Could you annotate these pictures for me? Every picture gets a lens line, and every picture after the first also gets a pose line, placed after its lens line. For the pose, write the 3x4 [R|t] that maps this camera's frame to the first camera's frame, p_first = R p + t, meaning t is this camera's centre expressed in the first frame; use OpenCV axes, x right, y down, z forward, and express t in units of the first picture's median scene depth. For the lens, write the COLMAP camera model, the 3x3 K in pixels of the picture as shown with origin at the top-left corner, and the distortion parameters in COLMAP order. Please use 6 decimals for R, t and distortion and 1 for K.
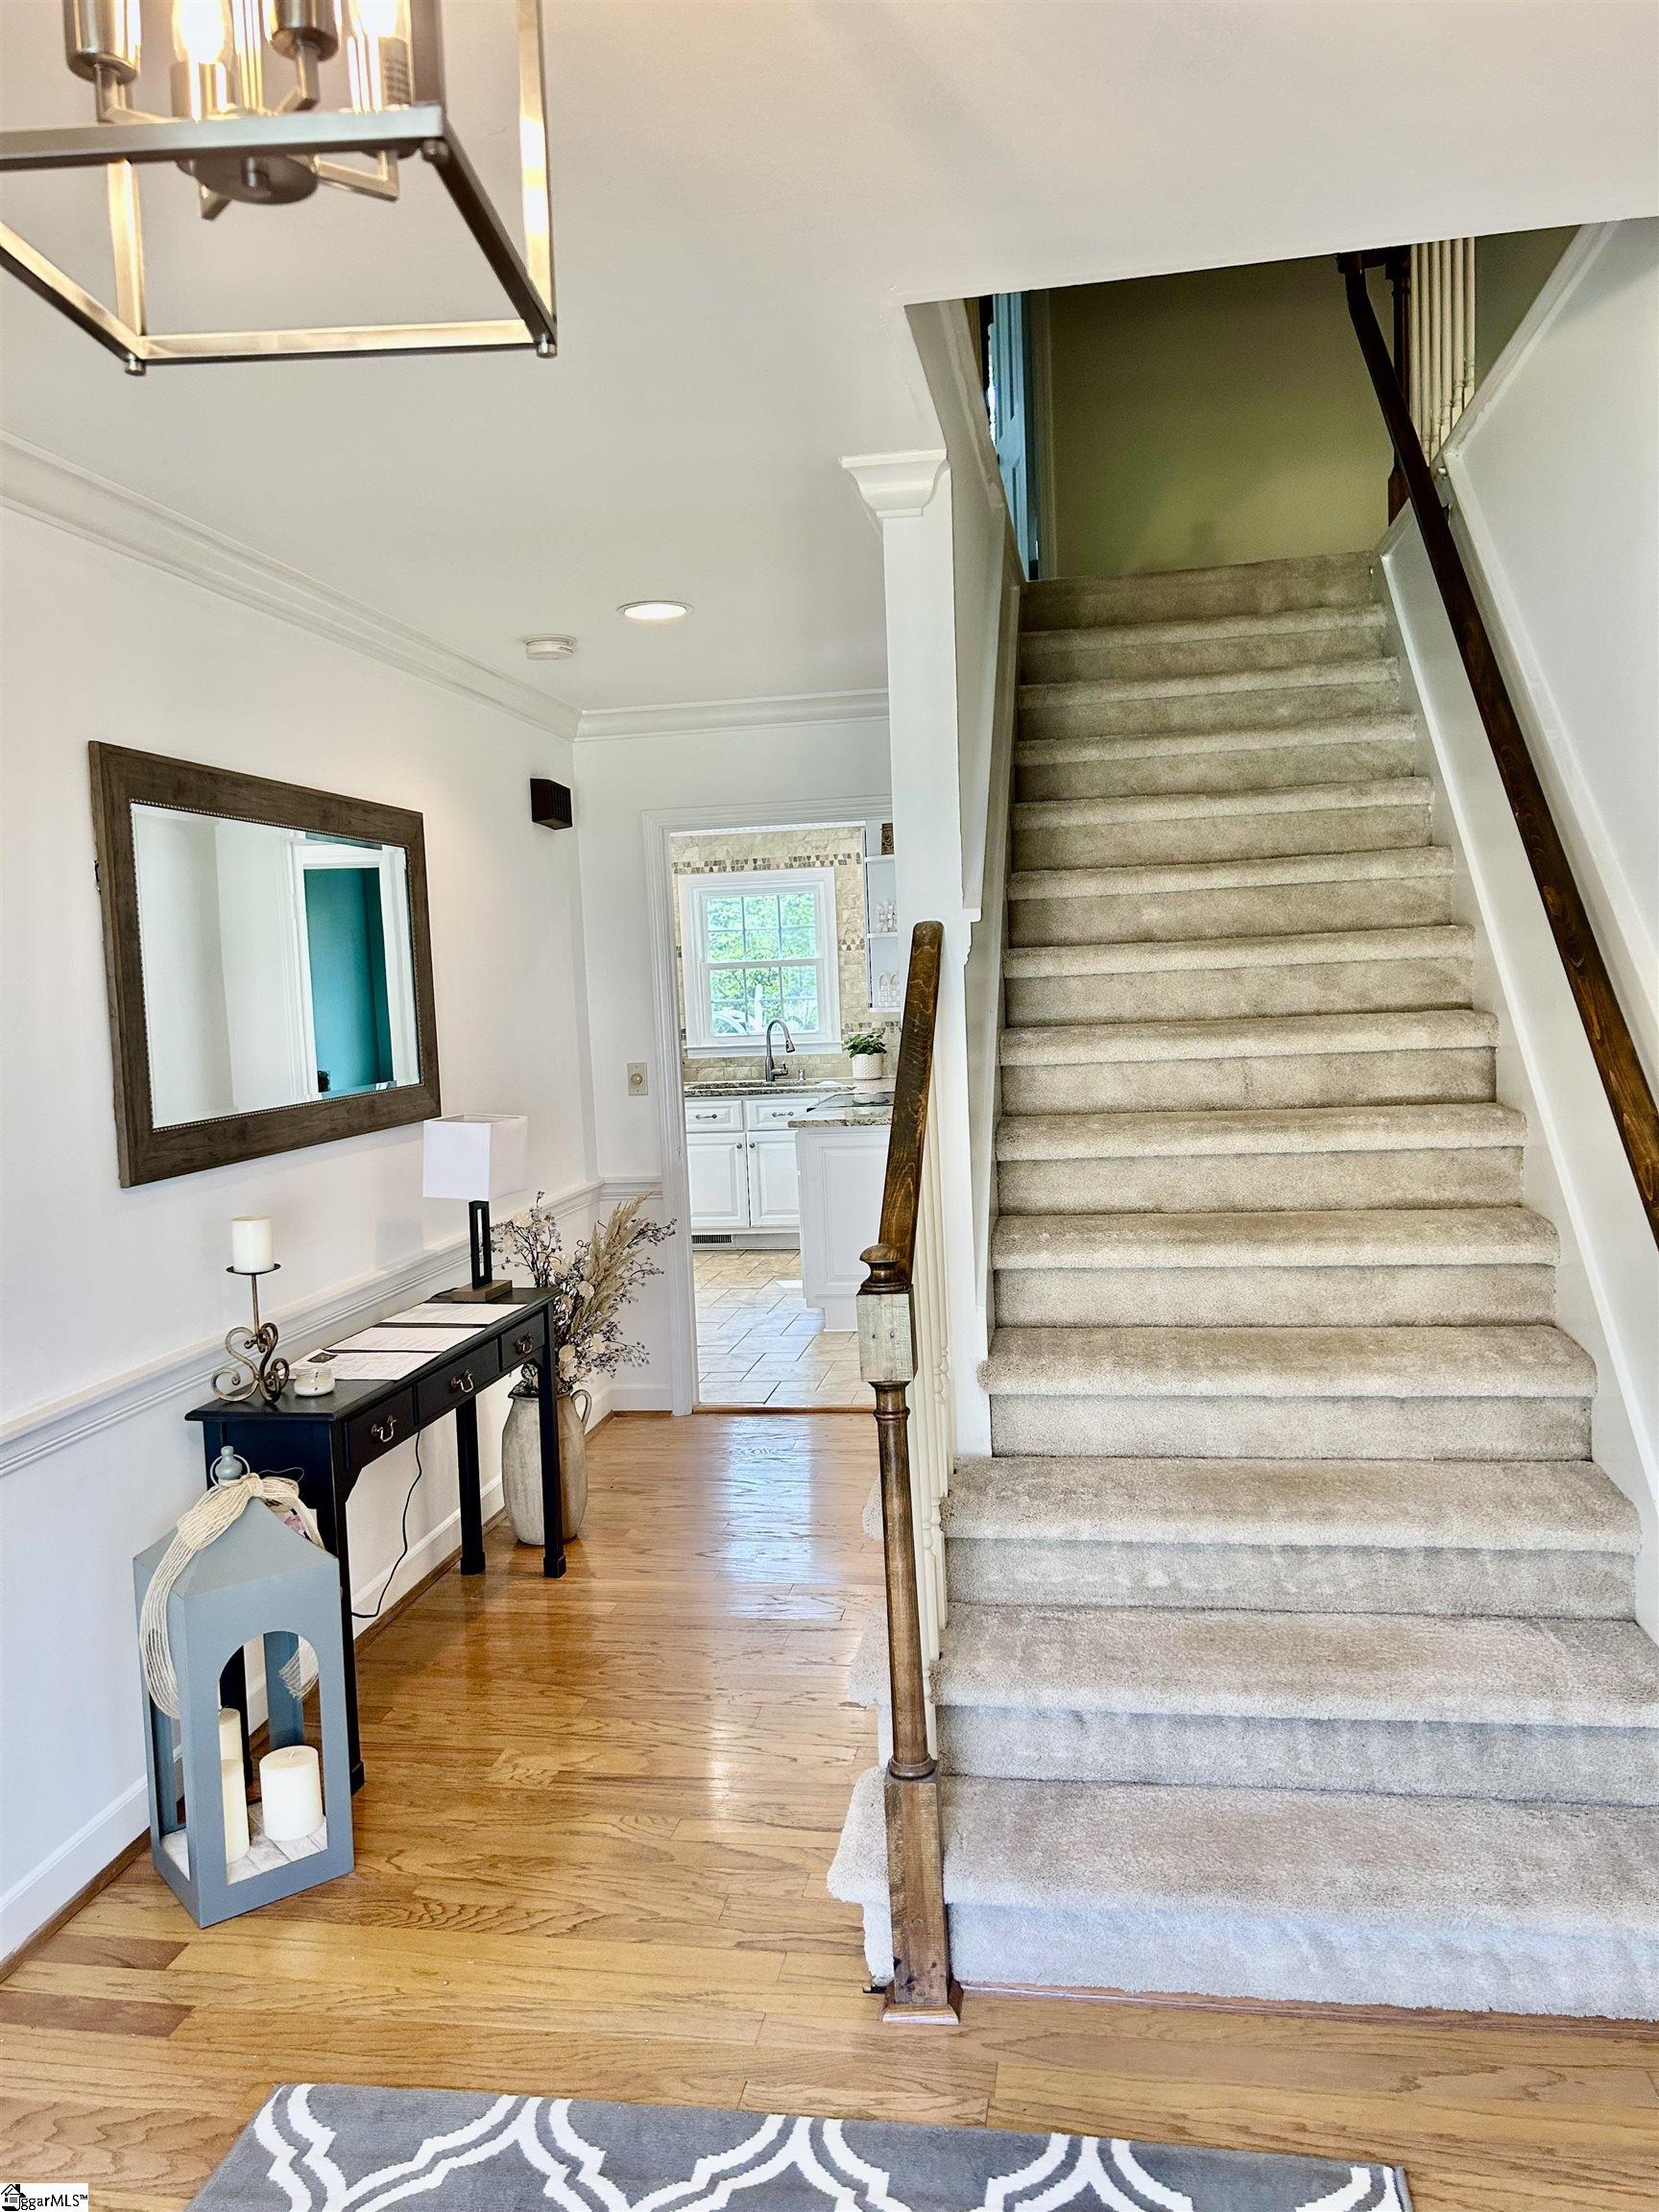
lens RADIAL K [[1659.2, 0, 829.5], [0, 1659.2, 1106.0], [0, 0, 1]] dist [0.066279, -0.083728]
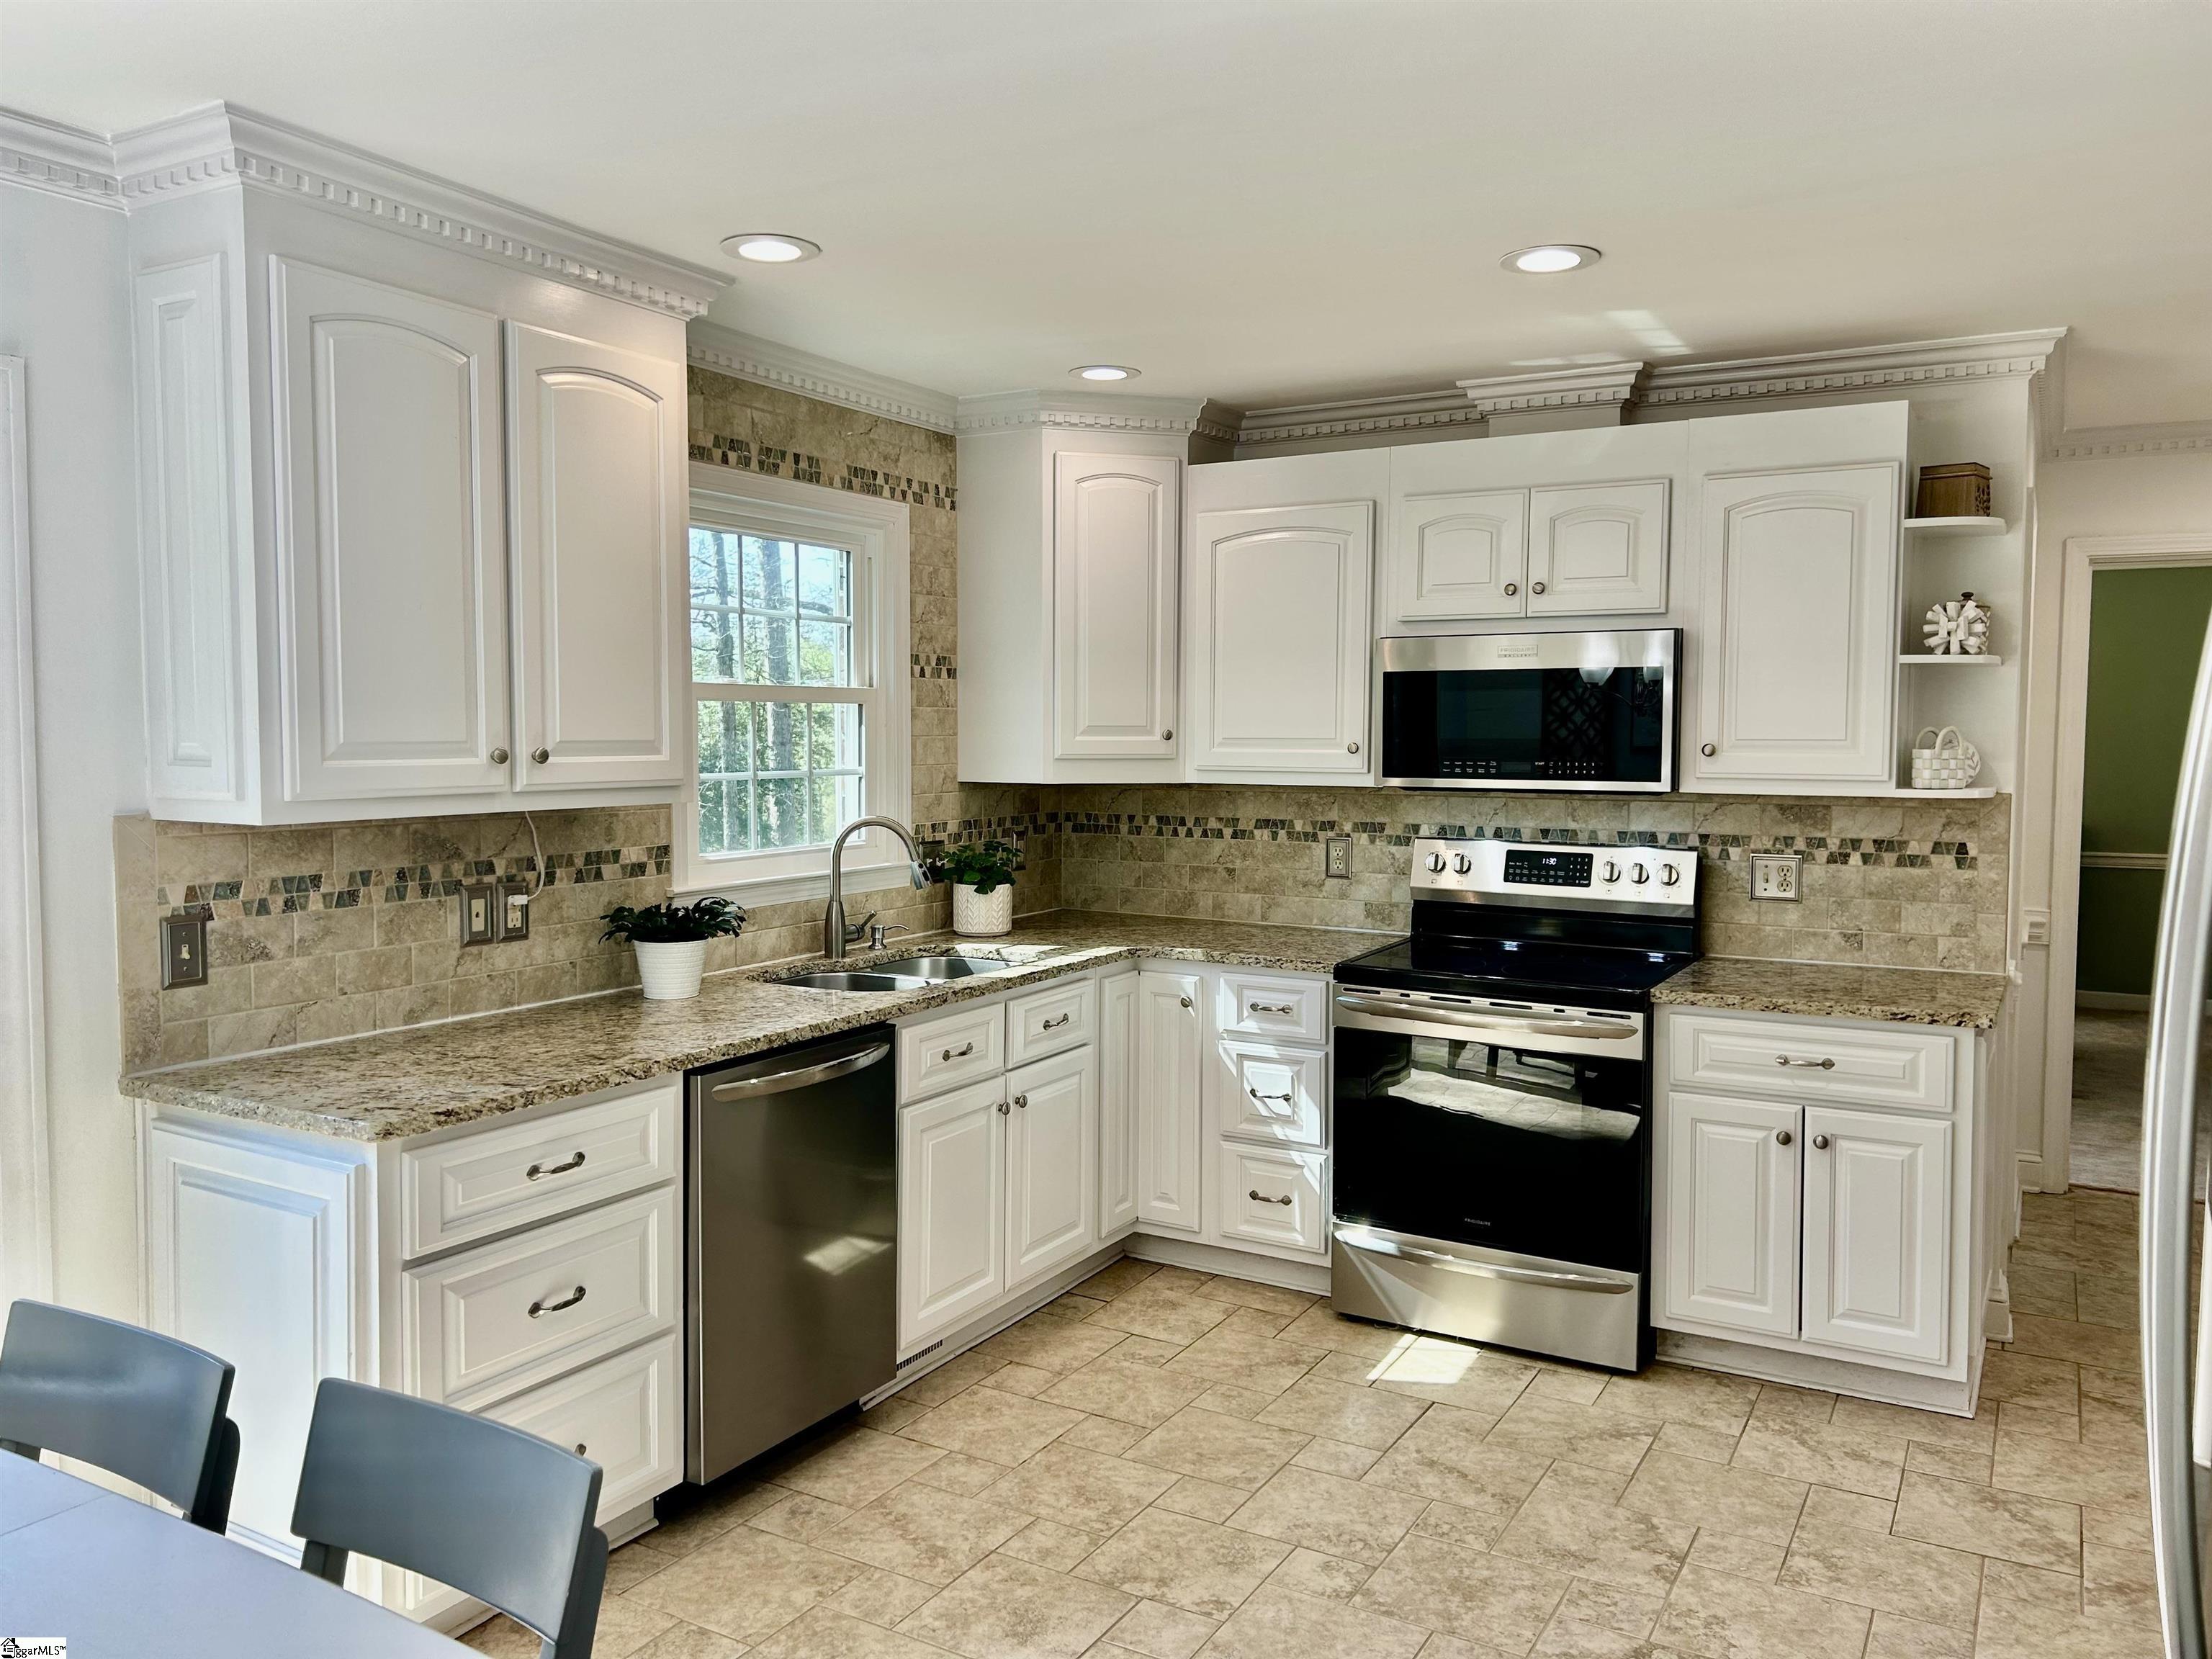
lens RADIAL K [[1659.2, 0, 1093.9], [0, 1659.2, 820.2], [0, 0, 1]] dist [0.066279, -0.083728]
pose [[0.351552, -0.004957, 0.936155, -0.432306], [0.055035, 0.998366, -0.015381, -0.041188], [-0.934549, 0.056929, 0.351251, 0.782444]]
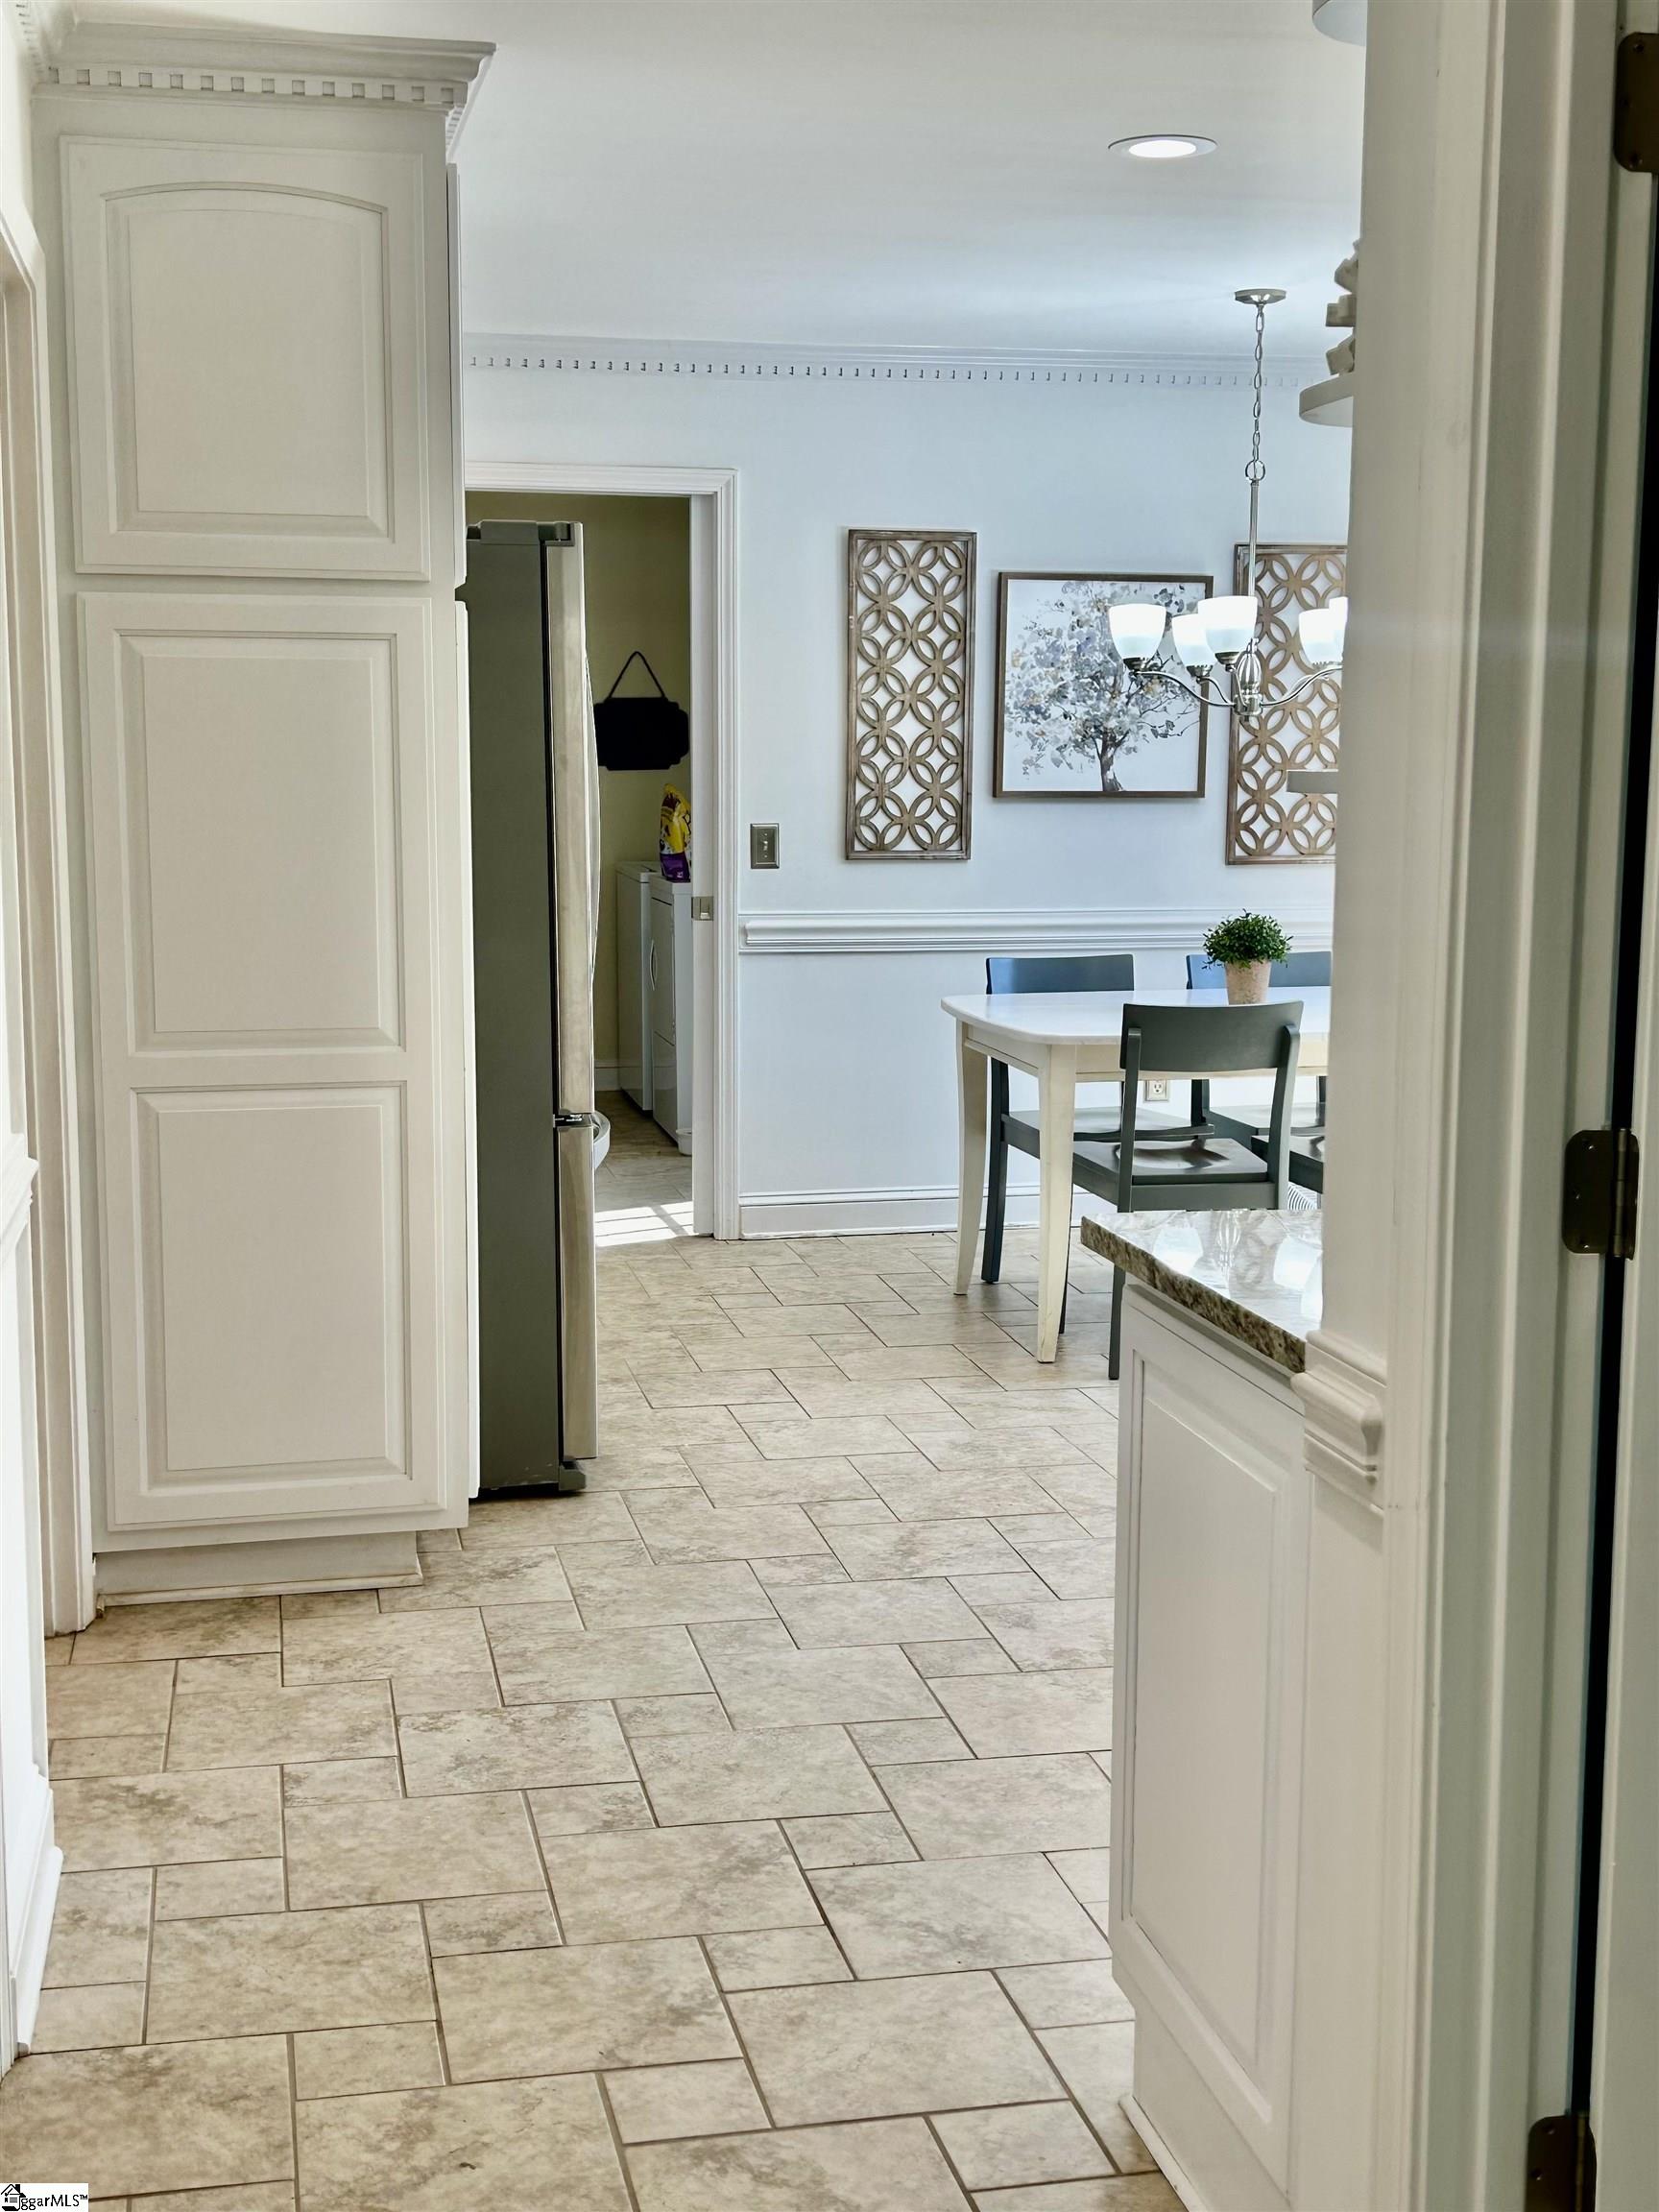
lens RADIAL K [[2741.5, 0, 829.5], [0, 2741.5, 1106.0], [0, 0, 1]] dist [0.124834, -0.011191]
pose [[0.367188, 0.168312, -0.914792, 0.246287], [-0.091886, 0.985245, 0.144393, -0.046665], [0.925597, 0.031037, 0.377236, 0.590102]]
